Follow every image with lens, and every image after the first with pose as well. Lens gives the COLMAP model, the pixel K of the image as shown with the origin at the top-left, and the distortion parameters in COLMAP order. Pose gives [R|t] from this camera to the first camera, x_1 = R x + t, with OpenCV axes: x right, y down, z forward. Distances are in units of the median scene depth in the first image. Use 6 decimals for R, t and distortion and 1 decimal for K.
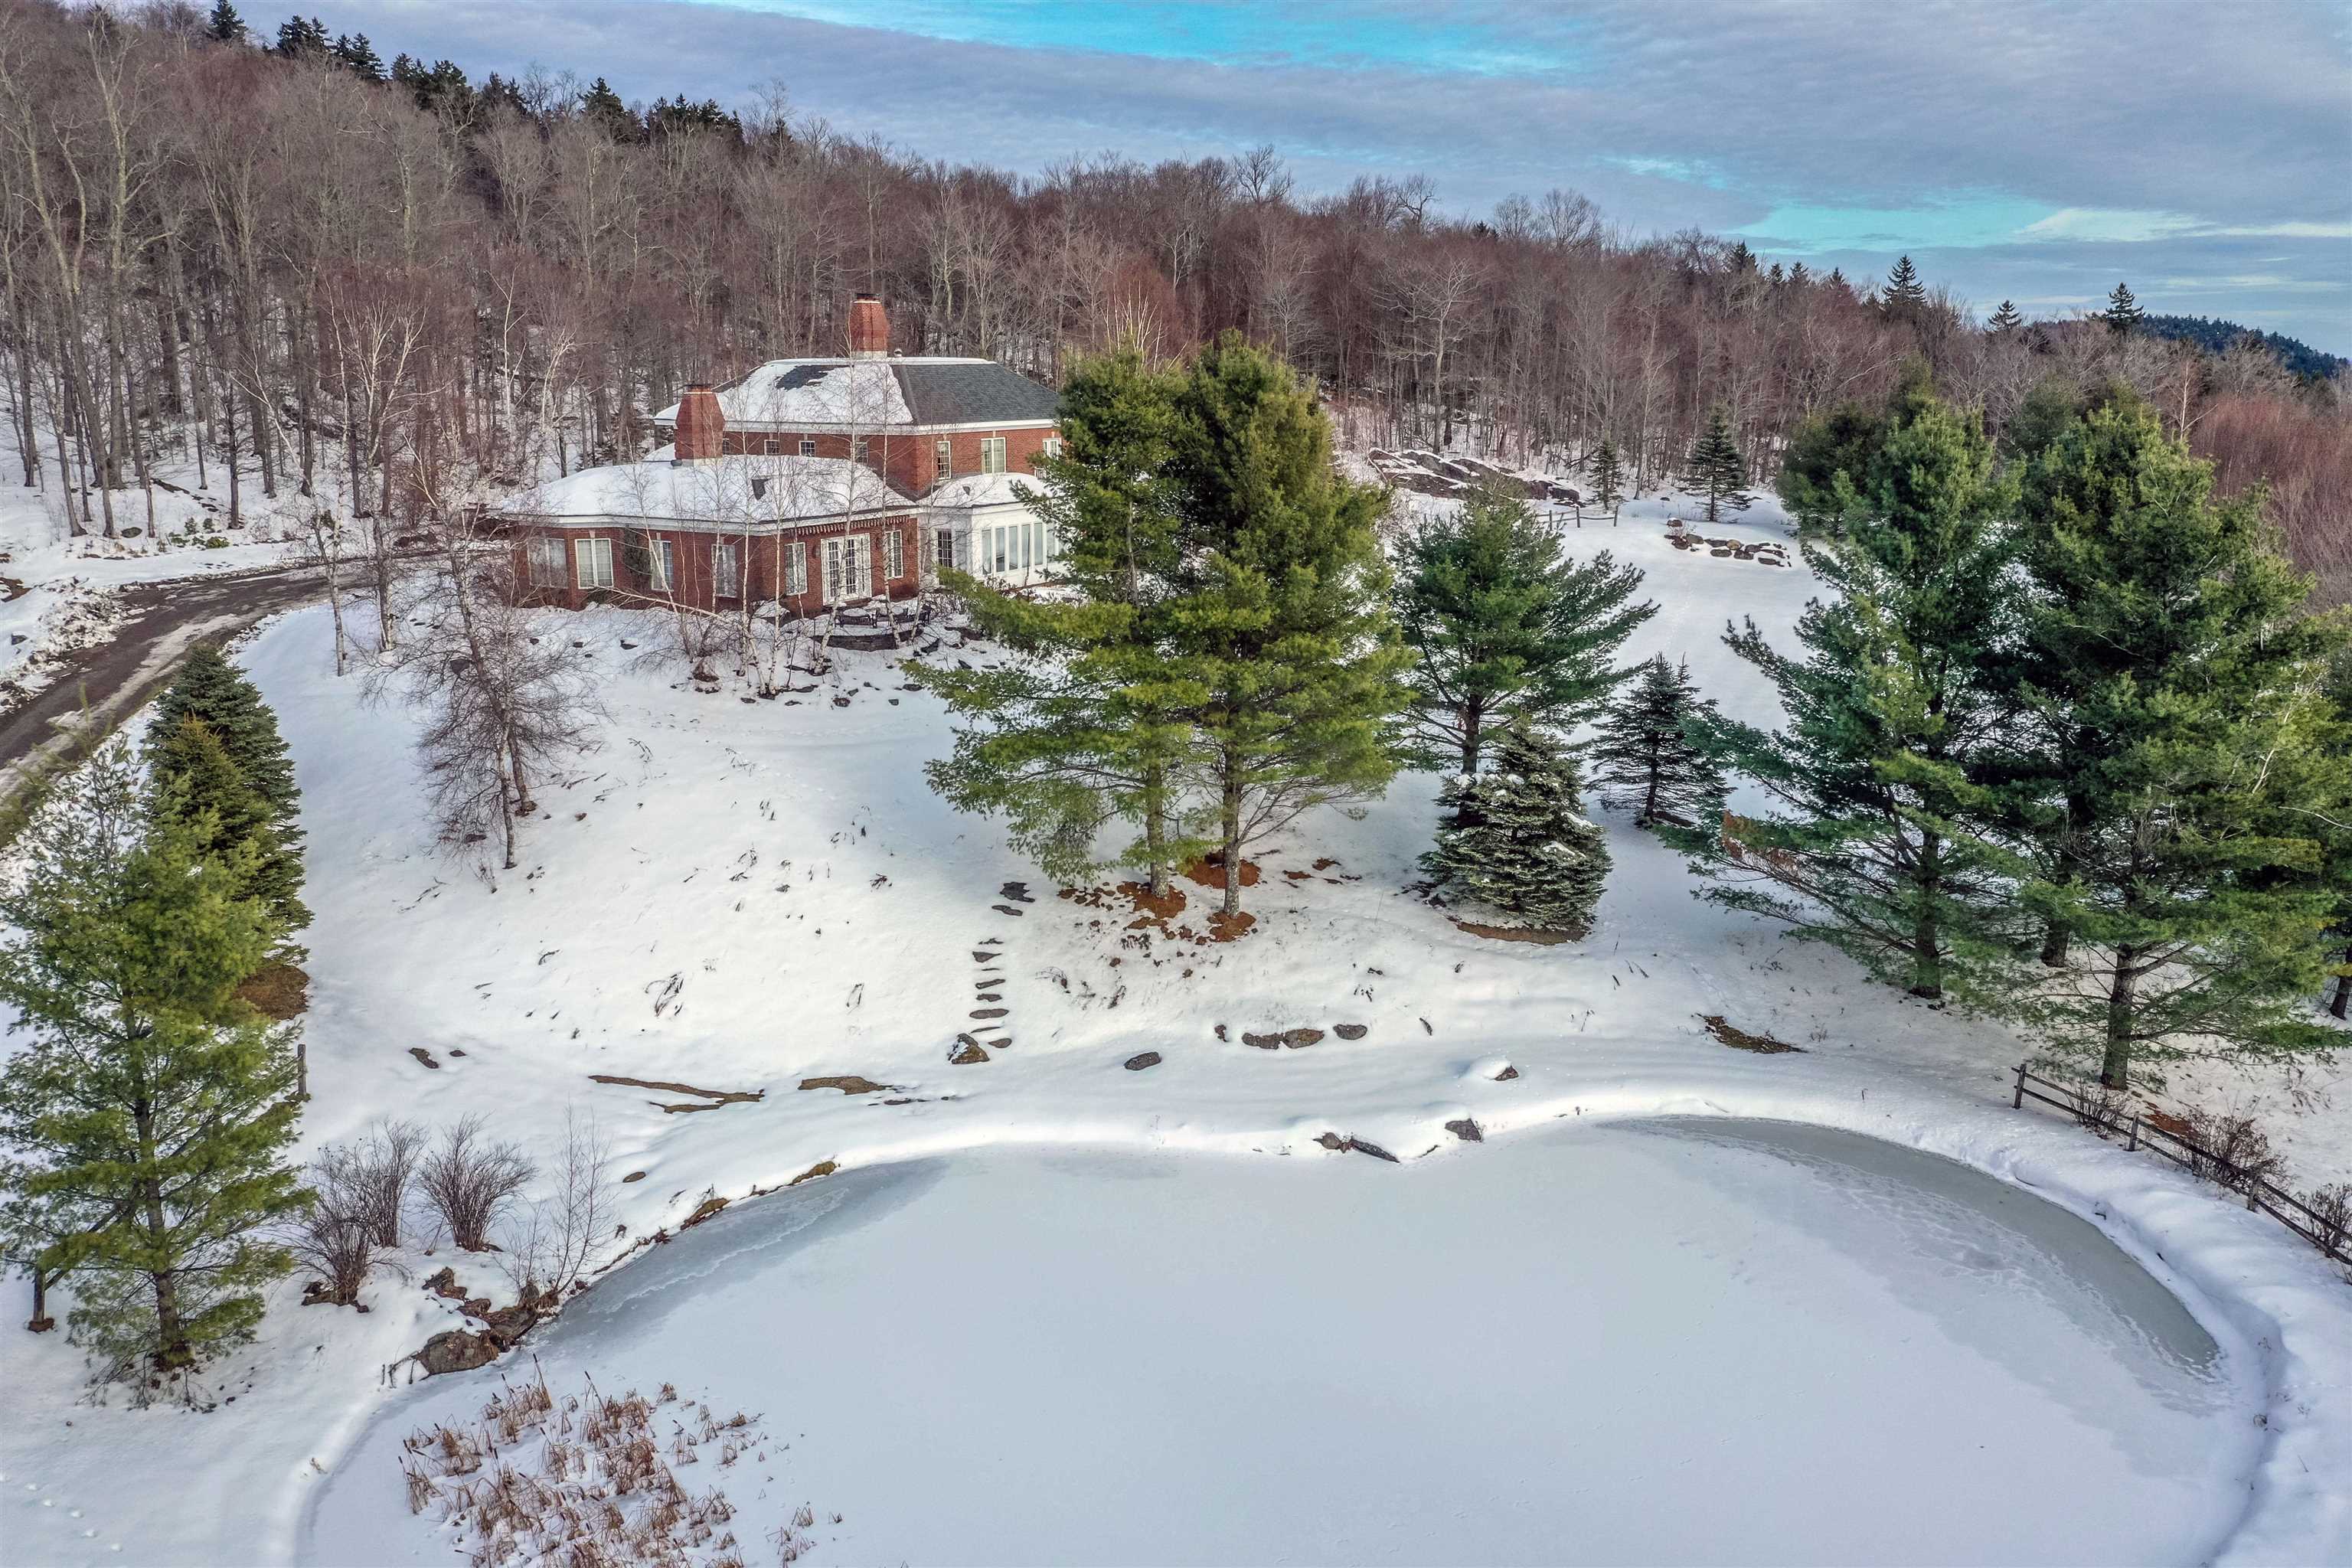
lens RADIAL K [[1853.9, 0, 1179.2], [0, 1853.9, 787.2], [0, 0, 1]] dist [-0.001570, -0.004131]
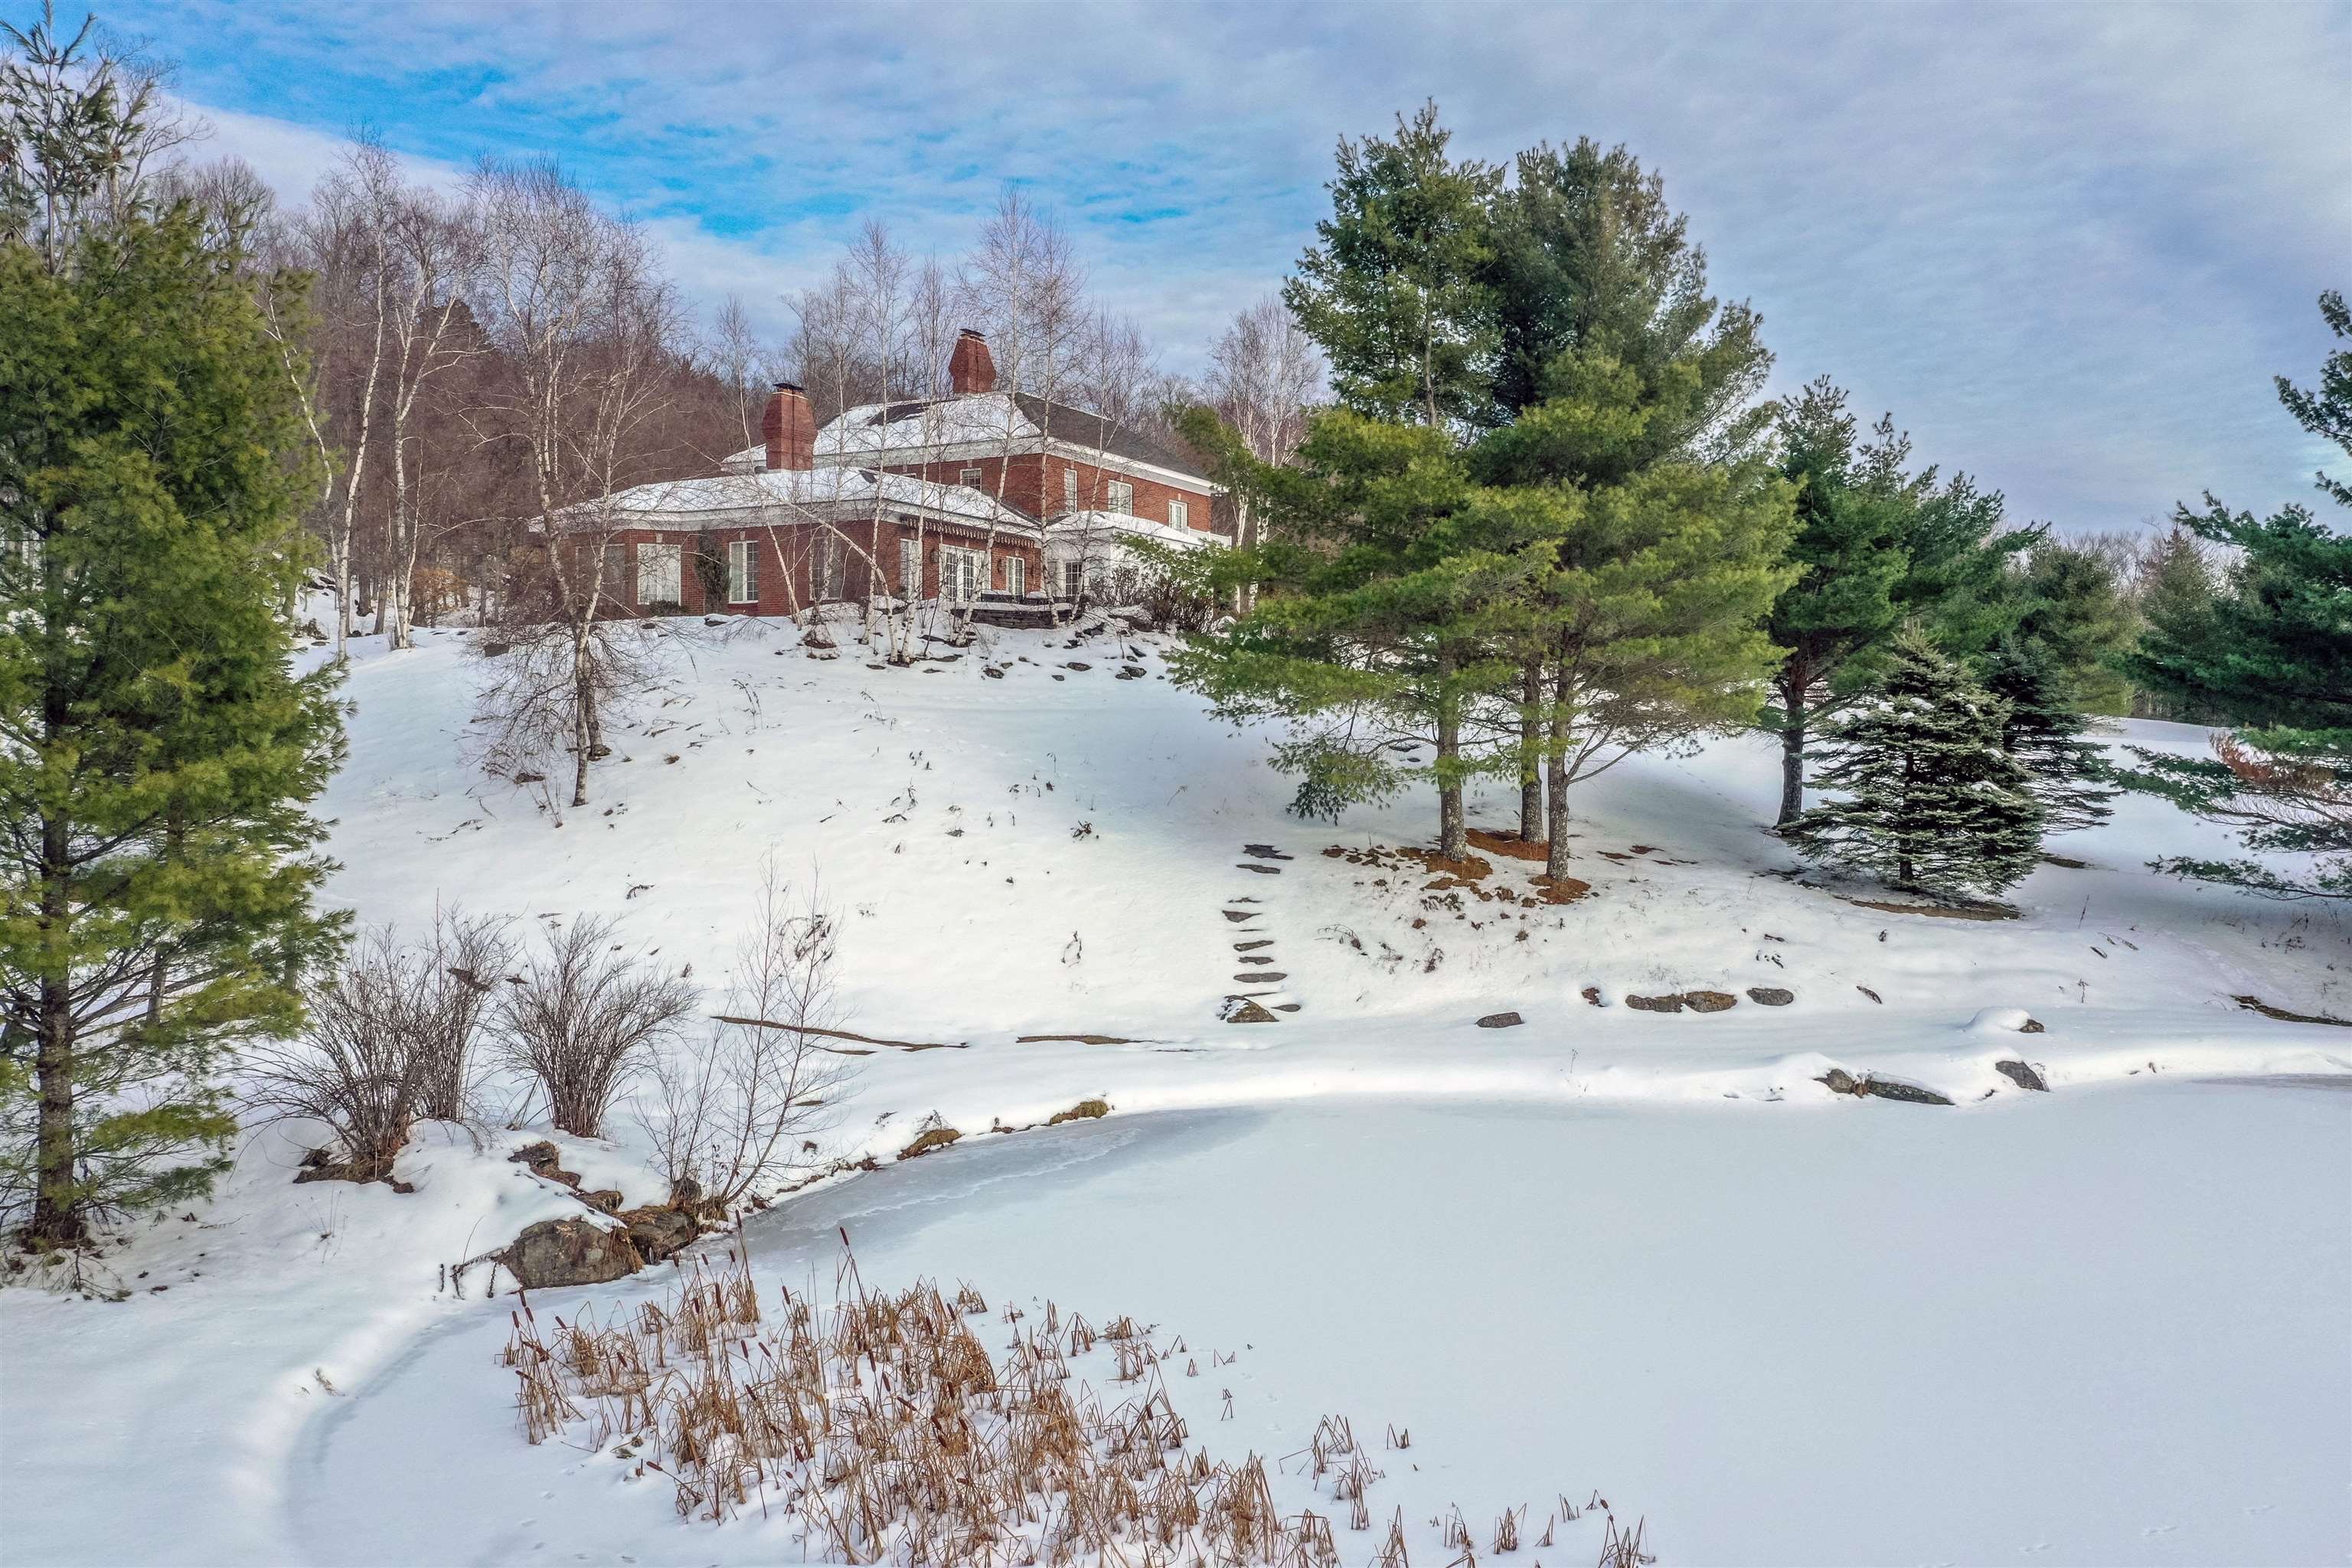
lens RADIAL K [[1853.9, 0, 1179.2], [0, 1853.9, 787.2], [0, 0, 1]] dist [-0.001570, -0.004131]
pose [[0.999409, 0.004328, 0.034115, -0.157688], [0.002786, 0.978598, -0.205765, 0.196488], [-0.034275, 0.205738, 0.978007, 0.291603]]
